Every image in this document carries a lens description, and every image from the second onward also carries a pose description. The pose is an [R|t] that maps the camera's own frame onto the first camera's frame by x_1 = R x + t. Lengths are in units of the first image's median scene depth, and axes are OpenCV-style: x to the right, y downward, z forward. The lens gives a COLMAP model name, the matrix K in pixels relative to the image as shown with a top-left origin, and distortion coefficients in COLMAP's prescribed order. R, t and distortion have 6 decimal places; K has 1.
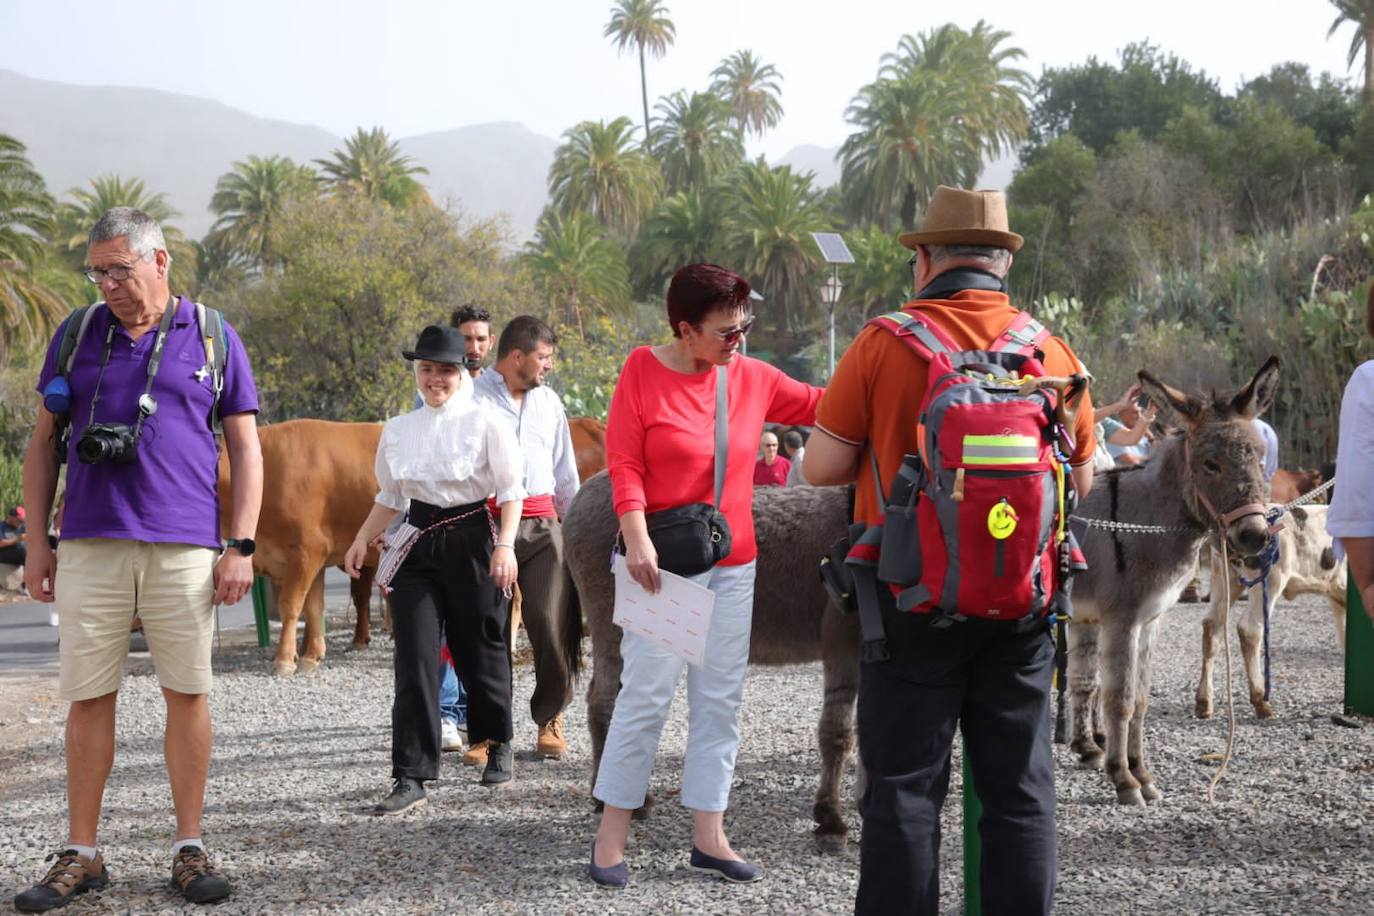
lens RADIAL K [[910.7, 0, 687.0], [0, 910.7, 458.0], [0, 0, 1]] dist [0.037897, 0.000955]
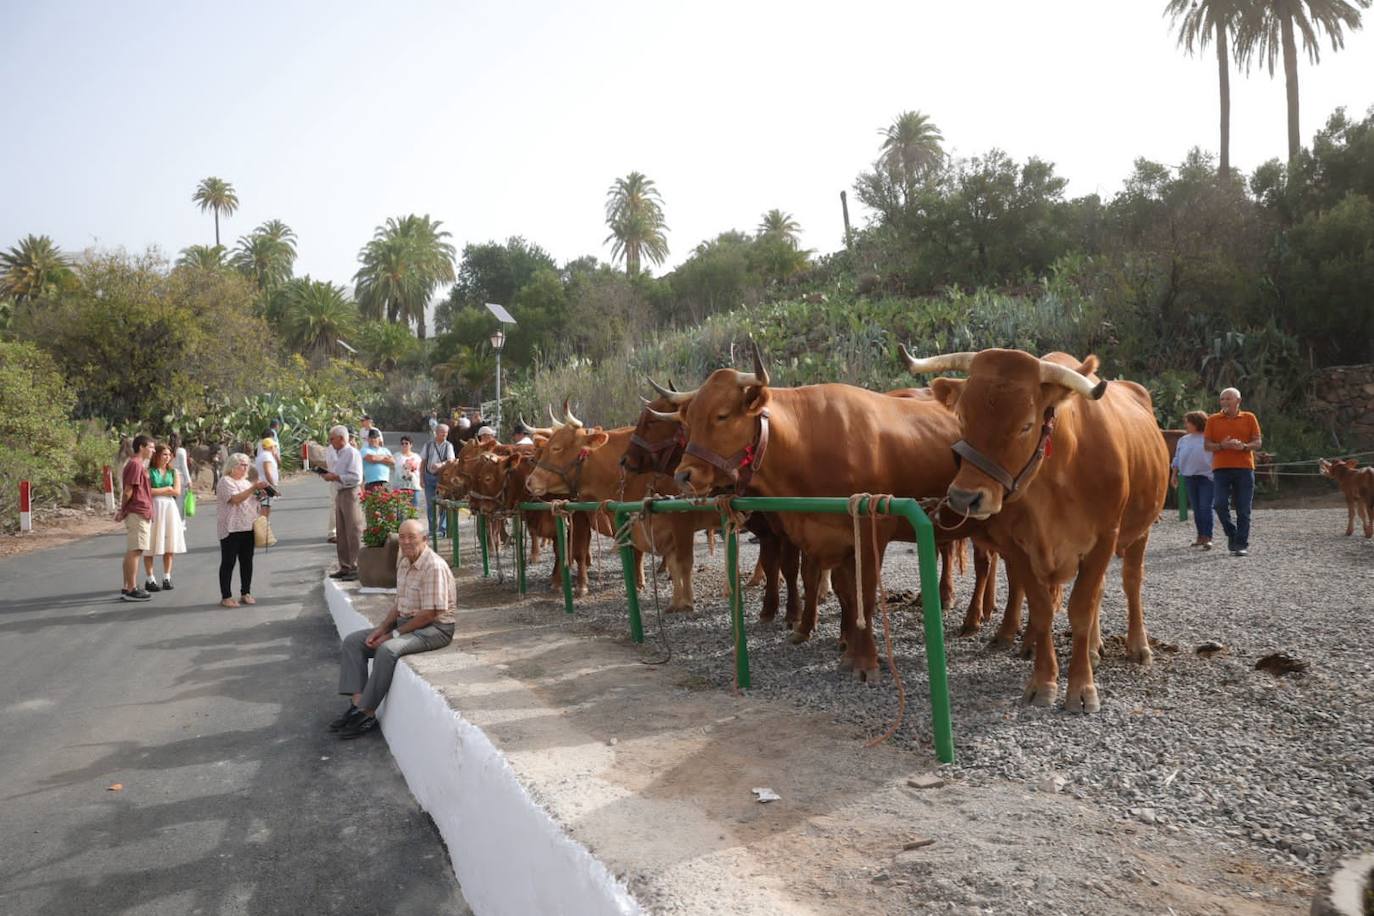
lens RADIAL K [[634.3, 0, 681.7], [0, 634.3, 451.0], [0, 0, 1]] dist [-0.039151, 0.022141]
pose [[0.964111, 0.014928, 0.265081, 0.460601], [-0.017438, 0.999823, 0.007120, -0.016642], [-0.264928, -0.011487, 0.964200, -0.345942]]
